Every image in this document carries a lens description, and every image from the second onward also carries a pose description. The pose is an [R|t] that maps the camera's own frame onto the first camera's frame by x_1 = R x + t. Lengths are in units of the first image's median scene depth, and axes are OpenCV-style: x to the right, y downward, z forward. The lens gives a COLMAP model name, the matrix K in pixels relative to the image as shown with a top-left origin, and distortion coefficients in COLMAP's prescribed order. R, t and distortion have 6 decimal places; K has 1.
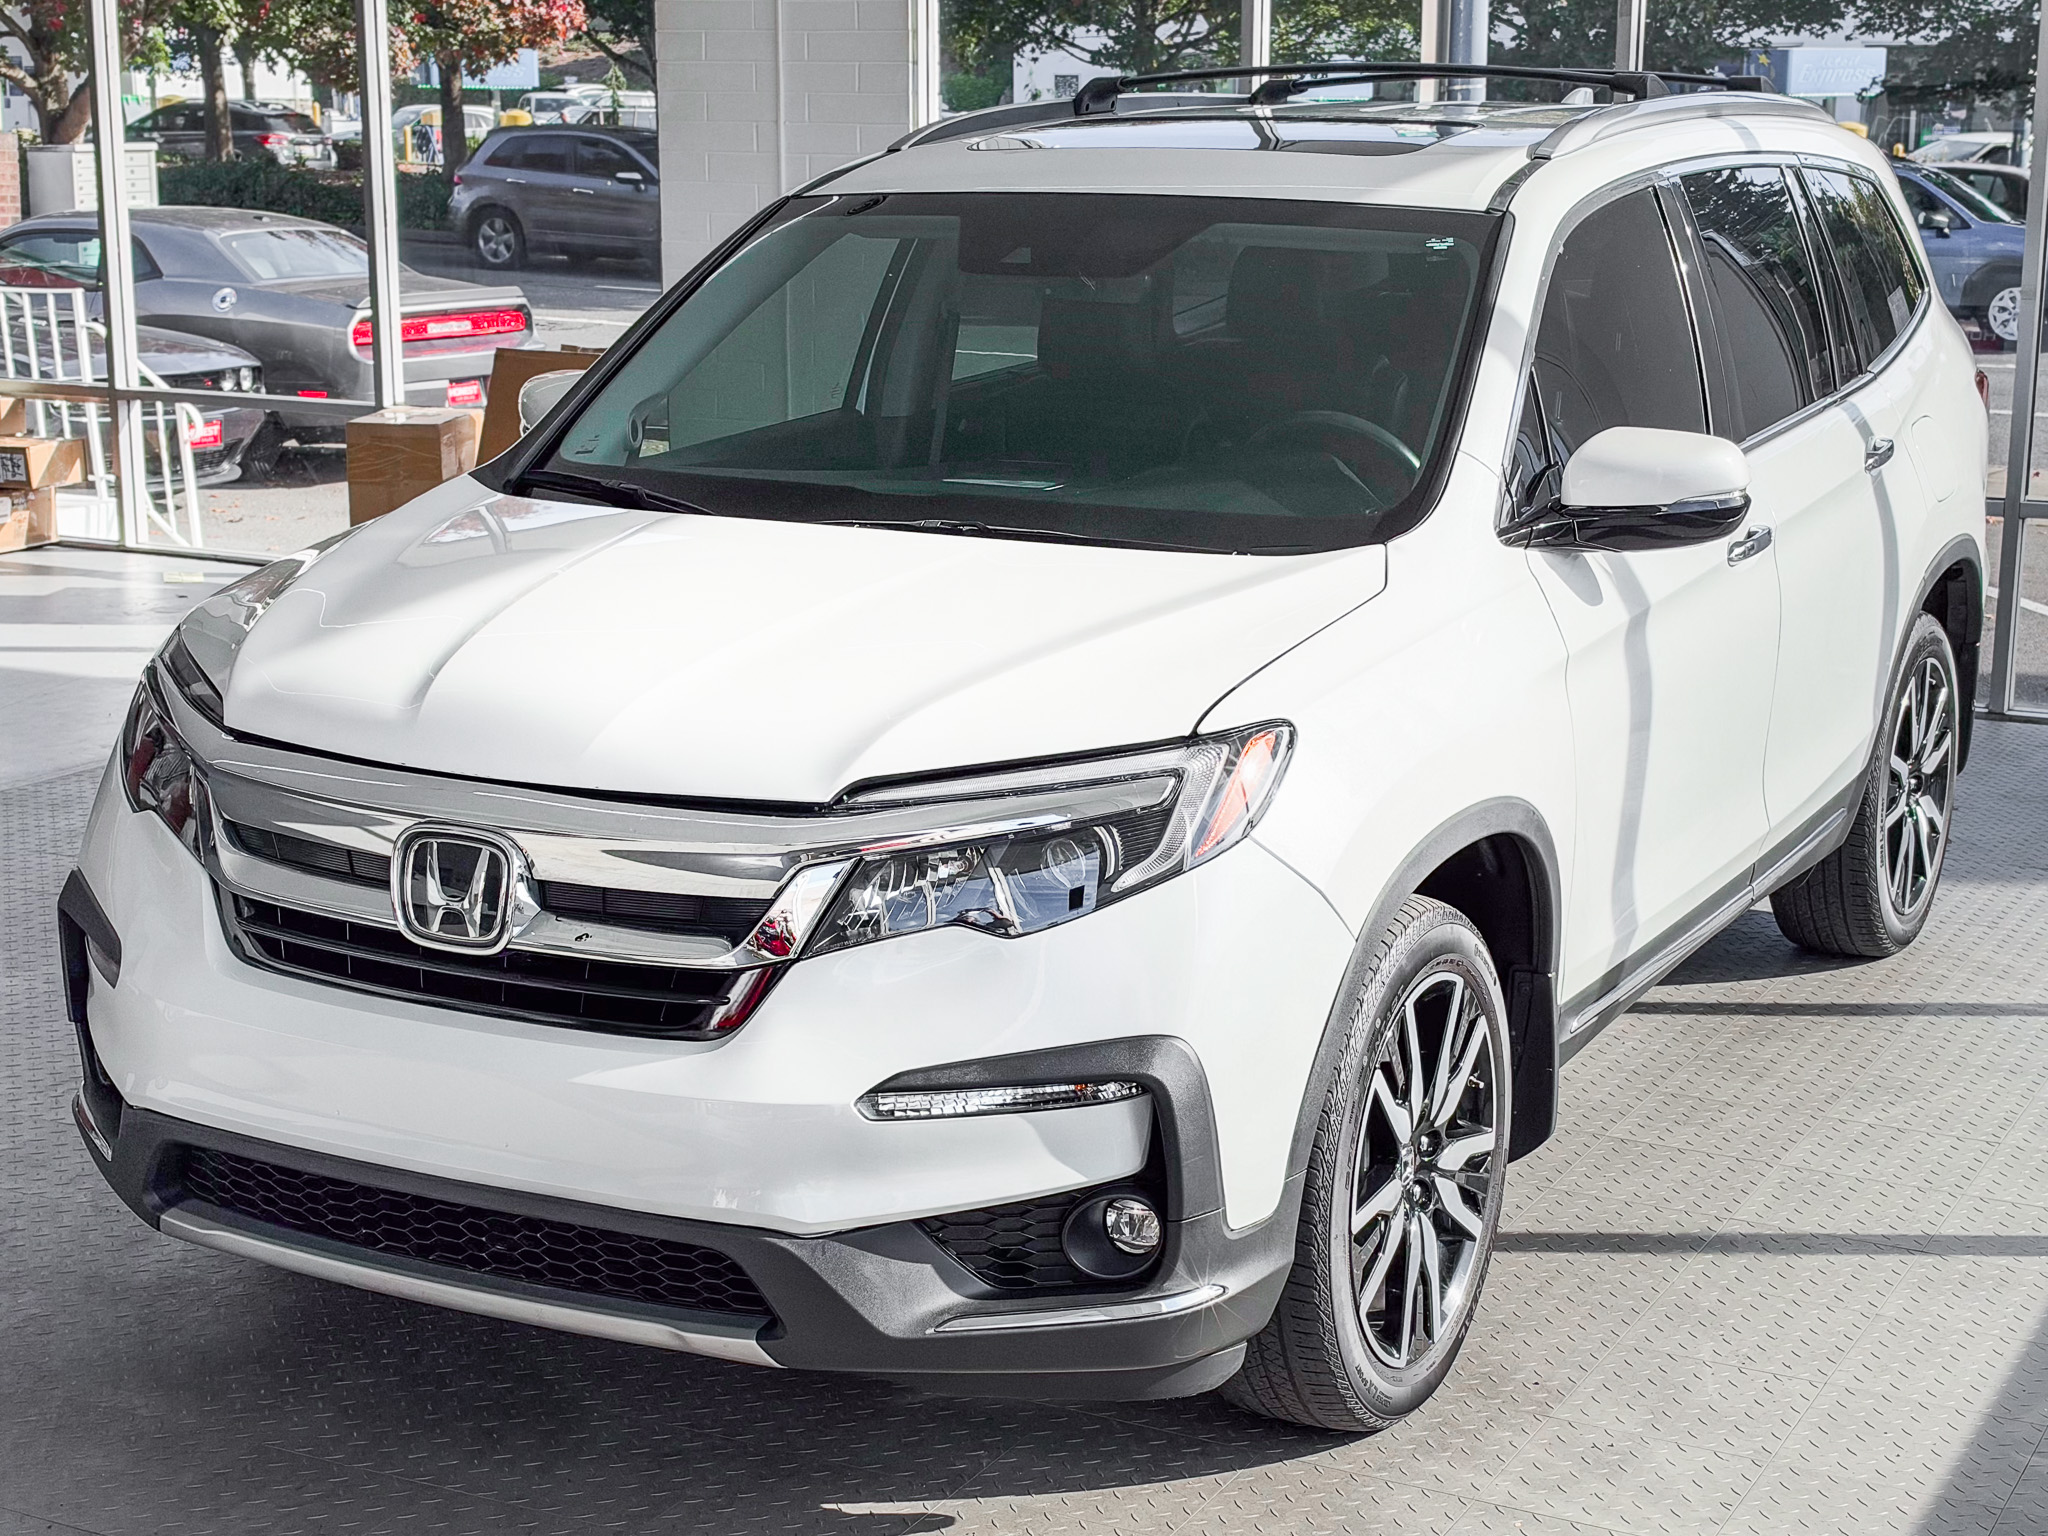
lens RADIAL K [[2862.5, 0, 1021.7], [0, 2862.5, 772.6], [0, 0, 1]] dist [0.024880, 0.000000]
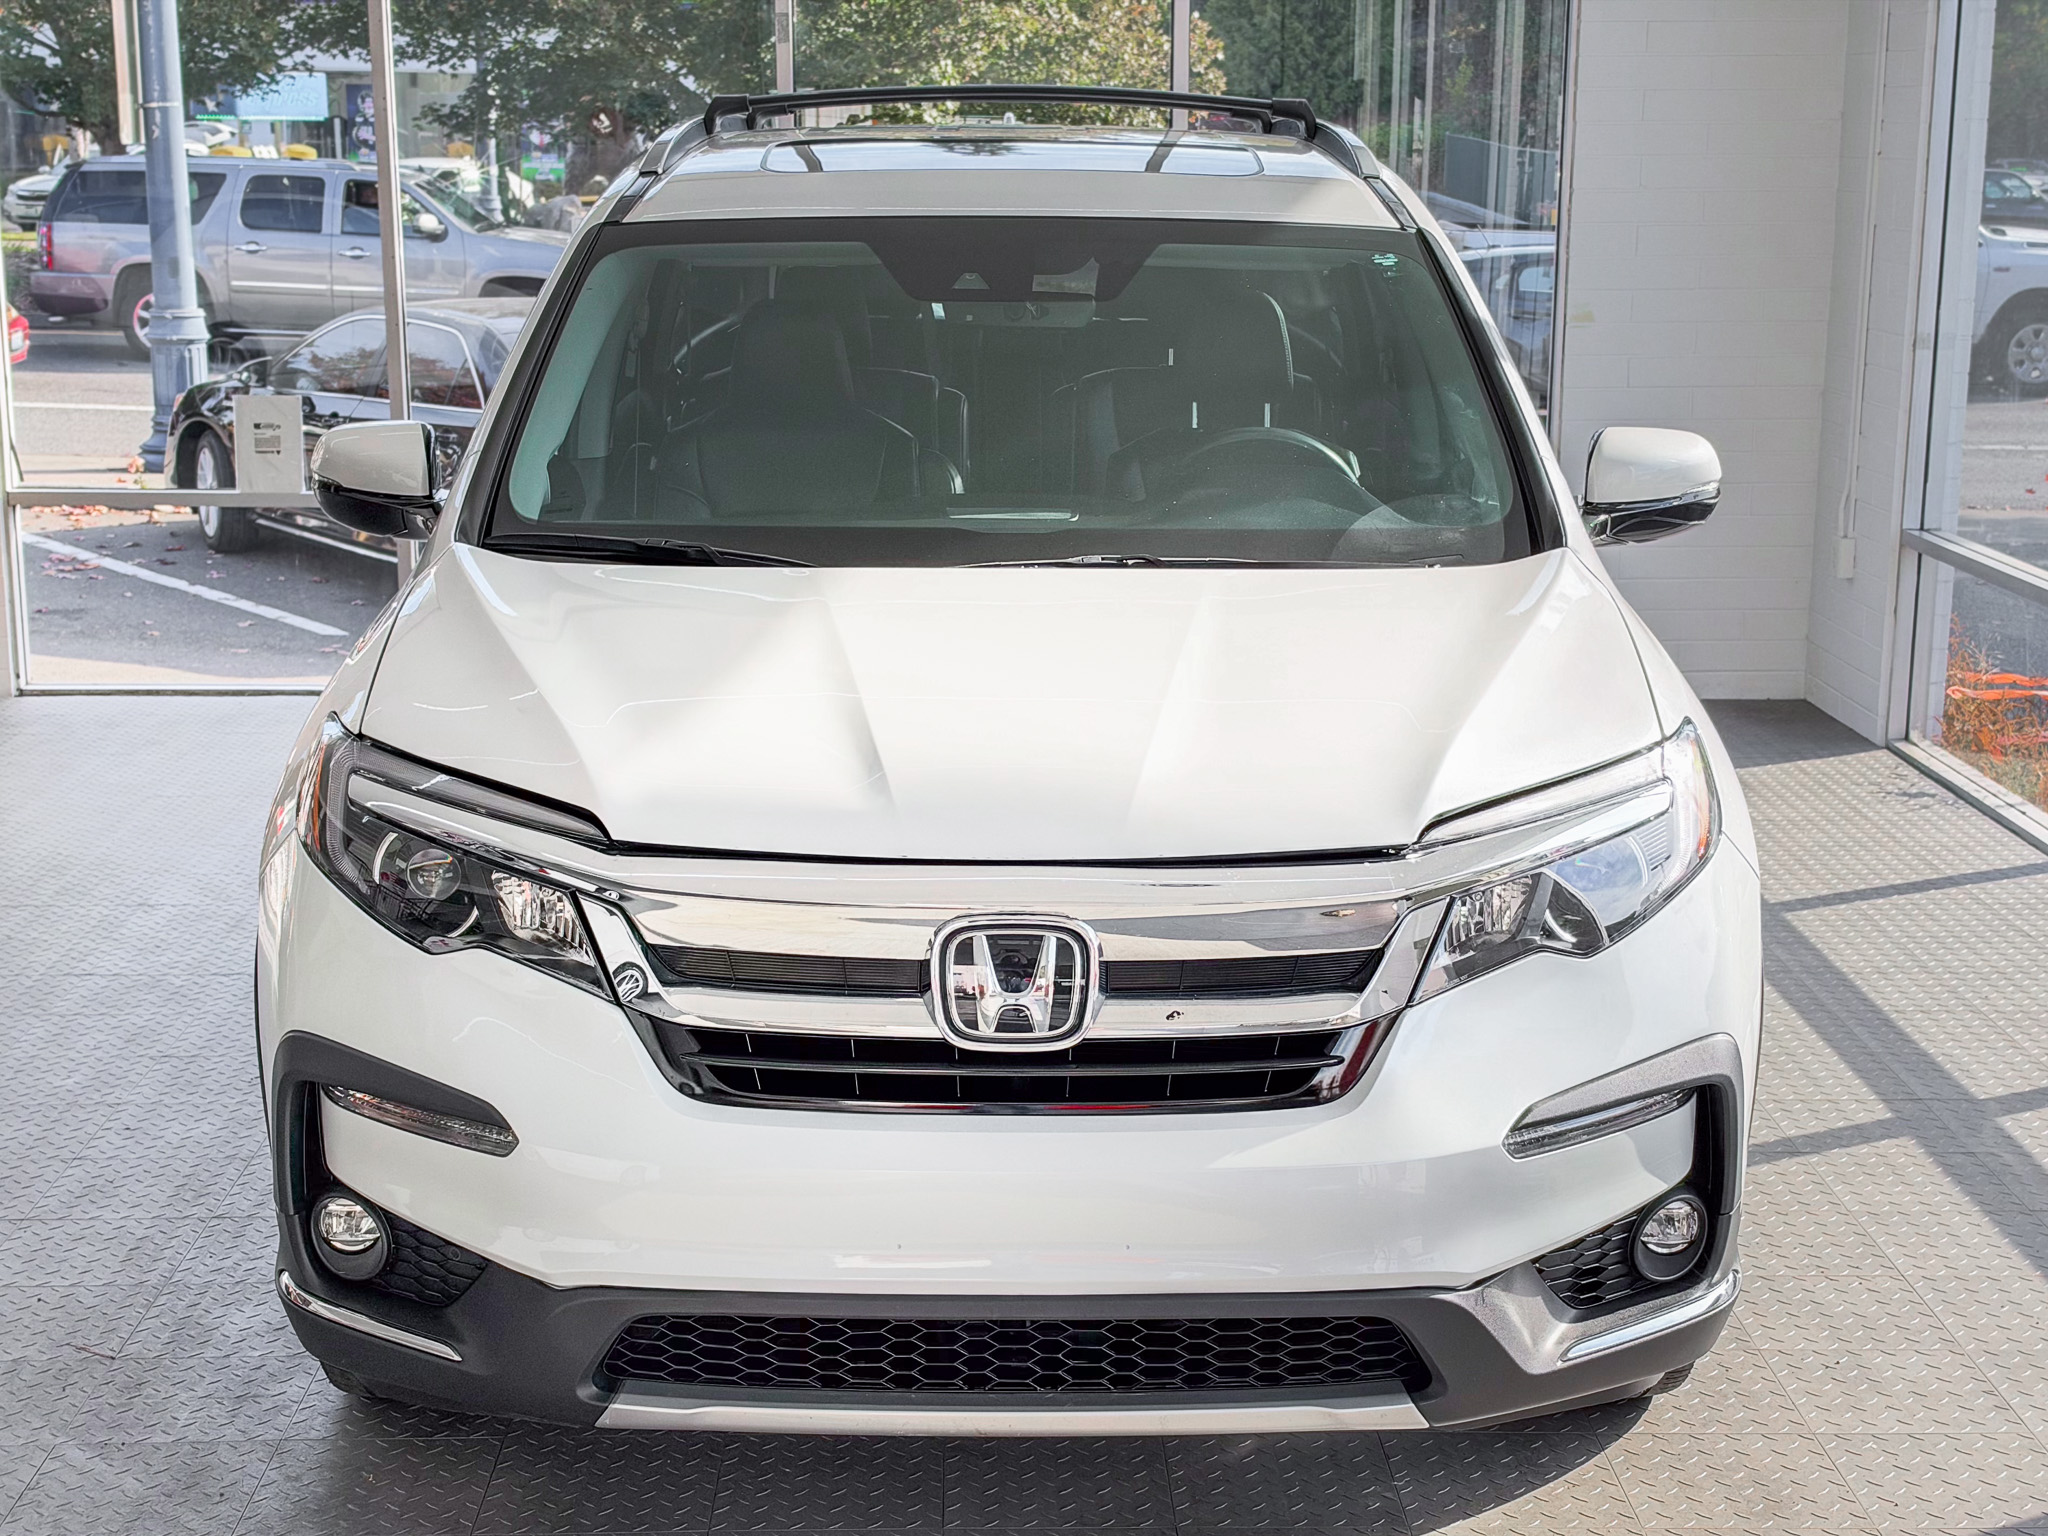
lens RADIAL K [[2862.5, 0, 1025.3], [0, 2862.5, 766.0], [0, 0, 1]] dist [0.024880, 0.000000]
pose [[0.900432, -0.096869, 0.424075, -0.580492], [0.098876, 0.994949, 0.017329, -0.044908], [-0.423611, 0.026328, 0.905461, 0.165488]]
